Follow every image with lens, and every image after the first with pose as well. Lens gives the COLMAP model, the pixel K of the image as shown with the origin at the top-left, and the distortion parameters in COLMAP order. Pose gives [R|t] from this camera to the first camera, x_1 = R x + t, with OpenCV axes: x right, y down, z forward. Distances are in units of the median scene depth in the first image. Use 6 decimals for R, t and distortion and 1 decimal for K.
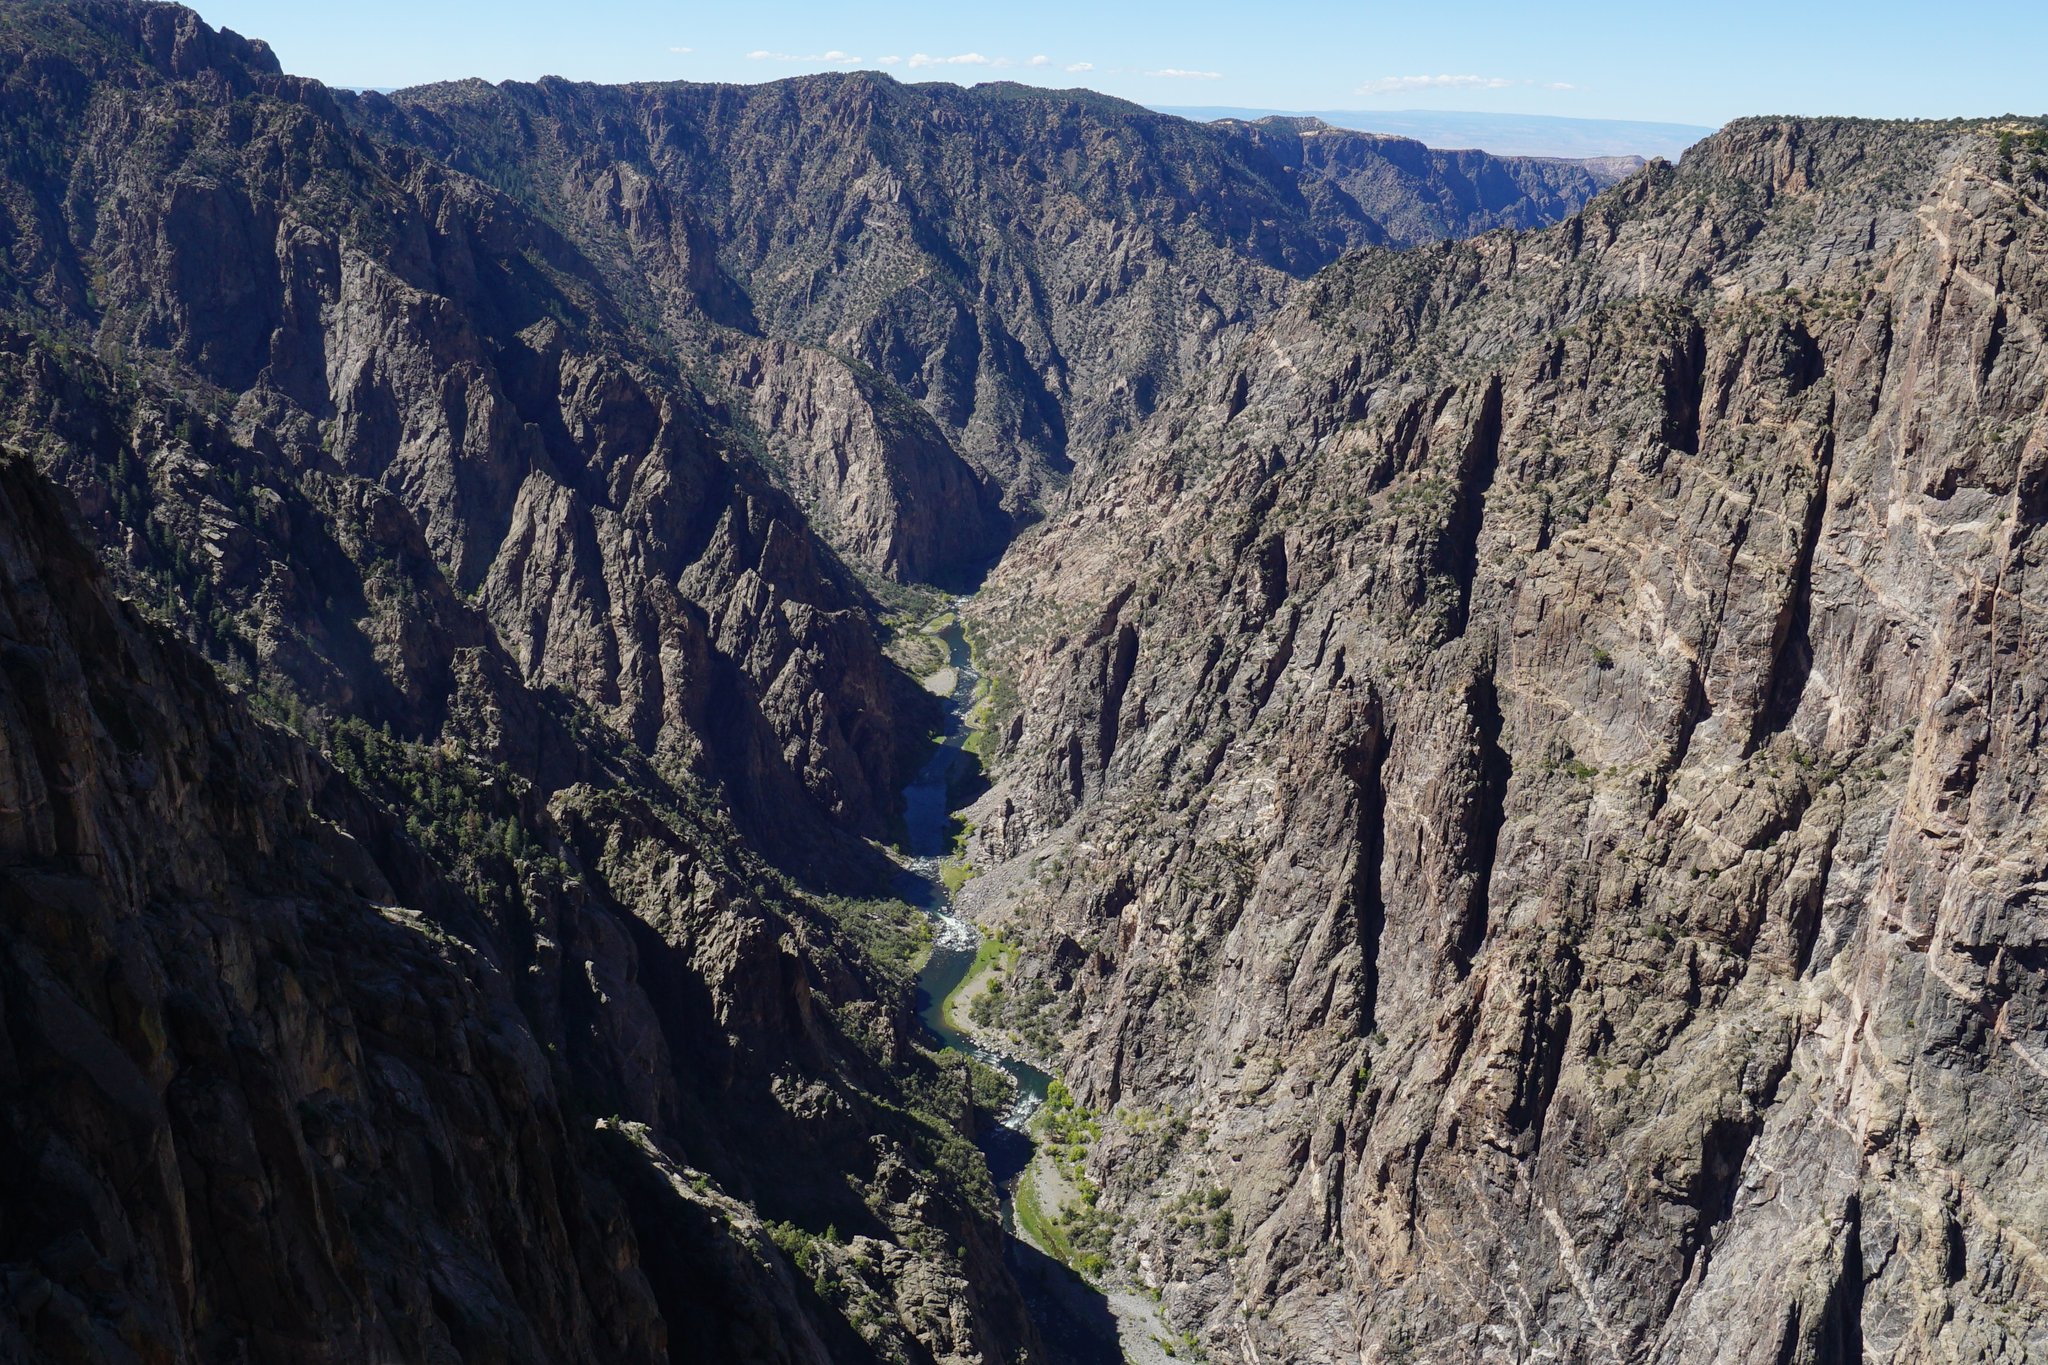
lens RADIAL K [[1611.0, 0, 1024.0], [0, 1611.0, 673.4], [0, 0, 1]] dist [-0.059102, 0.008041]
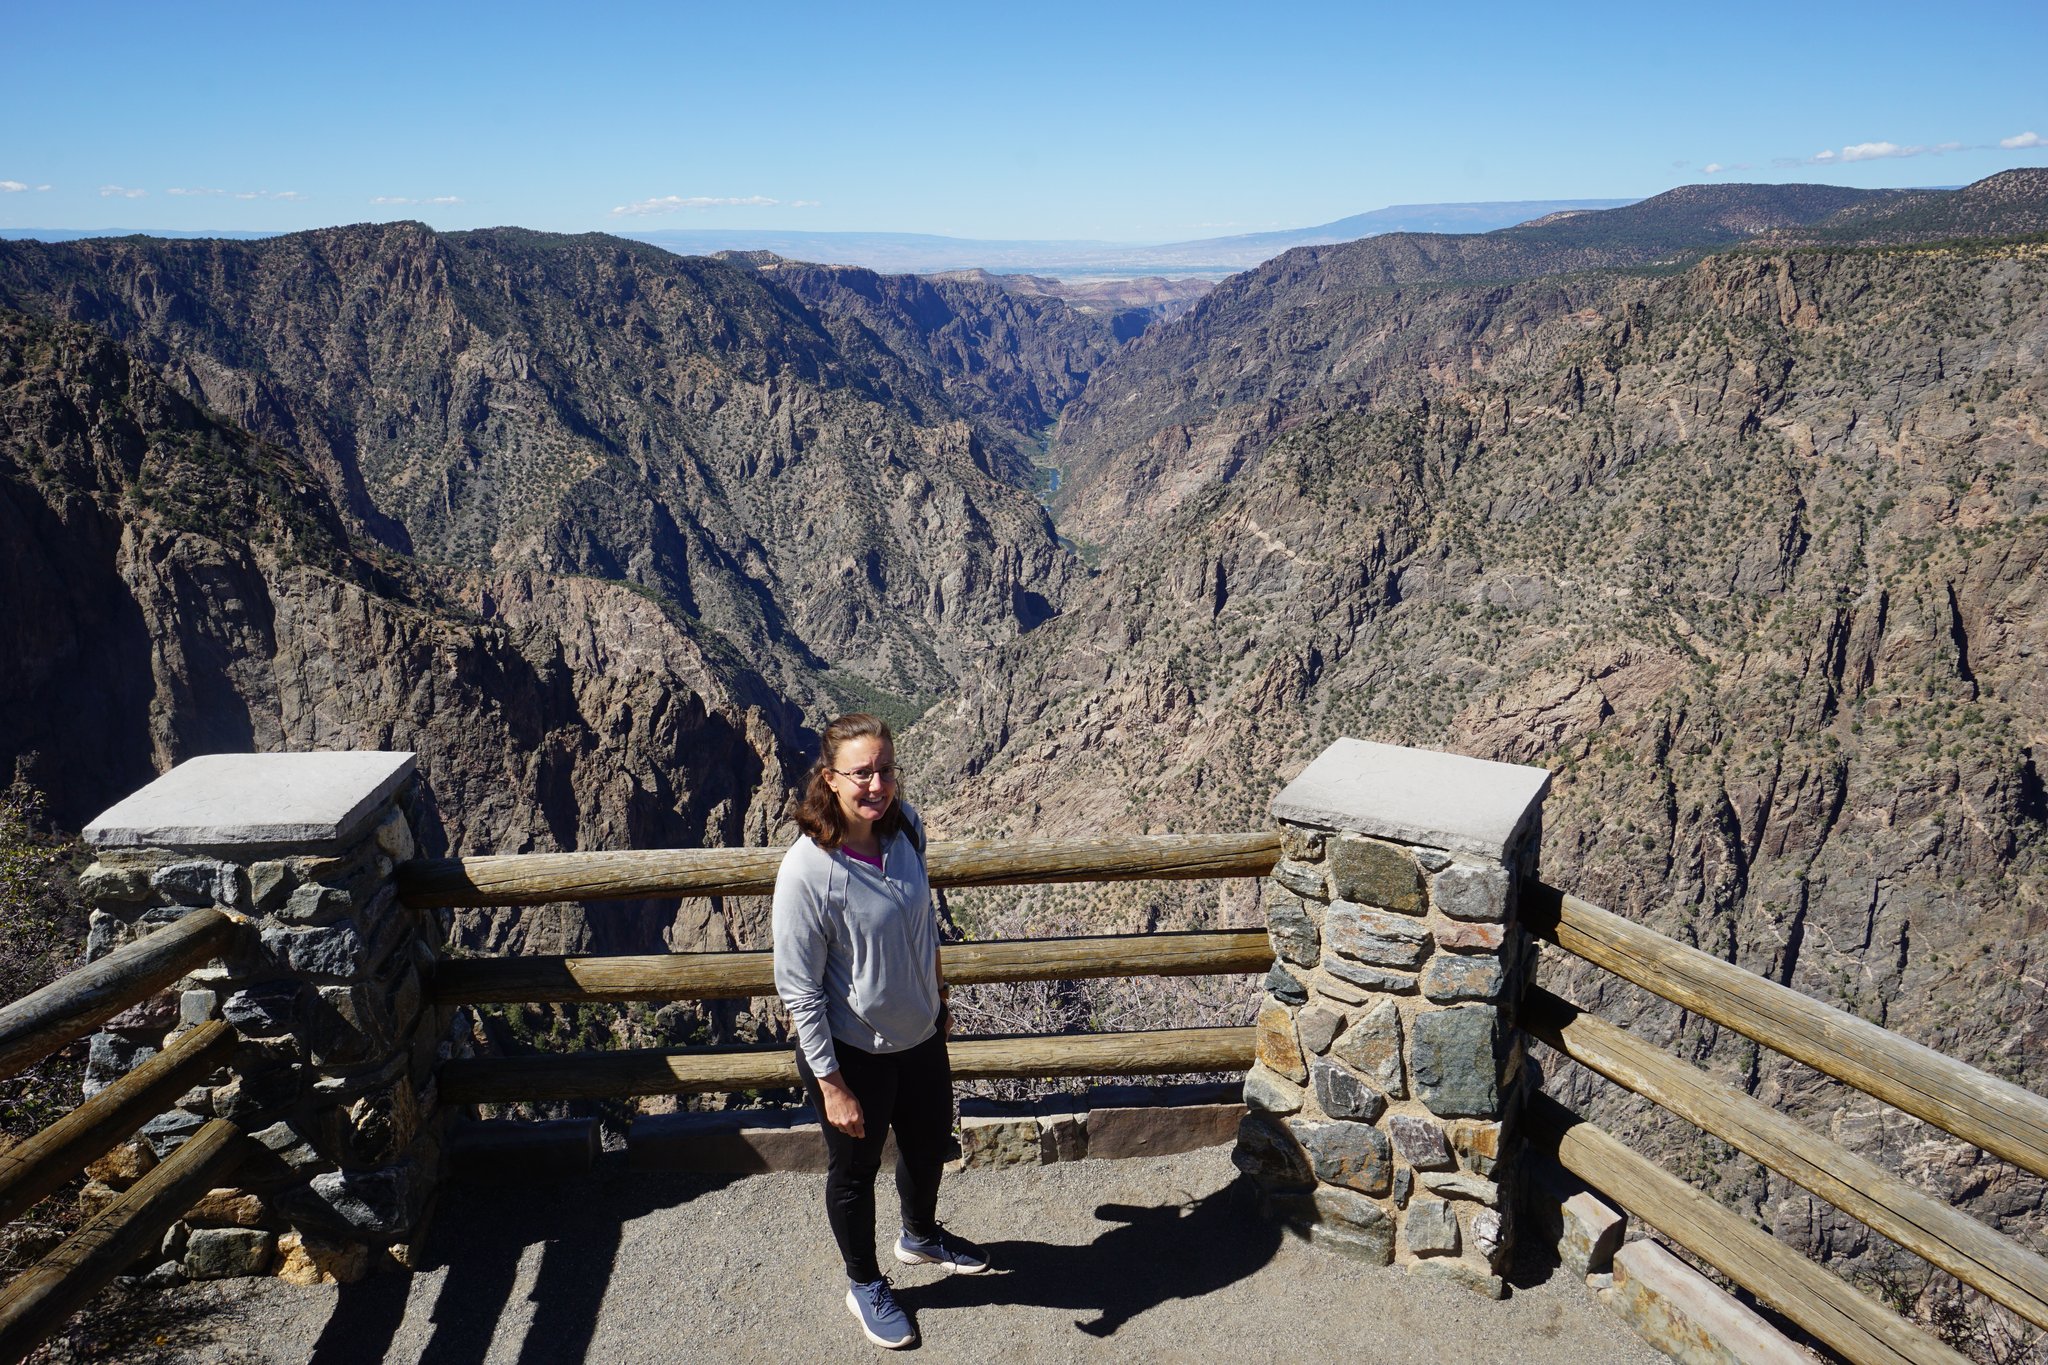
lens RADIAL K [[1522.7, 0, 1028.1], [0, 1522.7, 678.5], [0, 0, 1]] dist [0.032812, 0.006501]
pose [[0.895245, -0.152434, 0.418688, -0.329288], [0.174834, 0.984477, -0.015409, -0.130150], [-0.409840, 0.086995, 0.908000, 0.281935]]
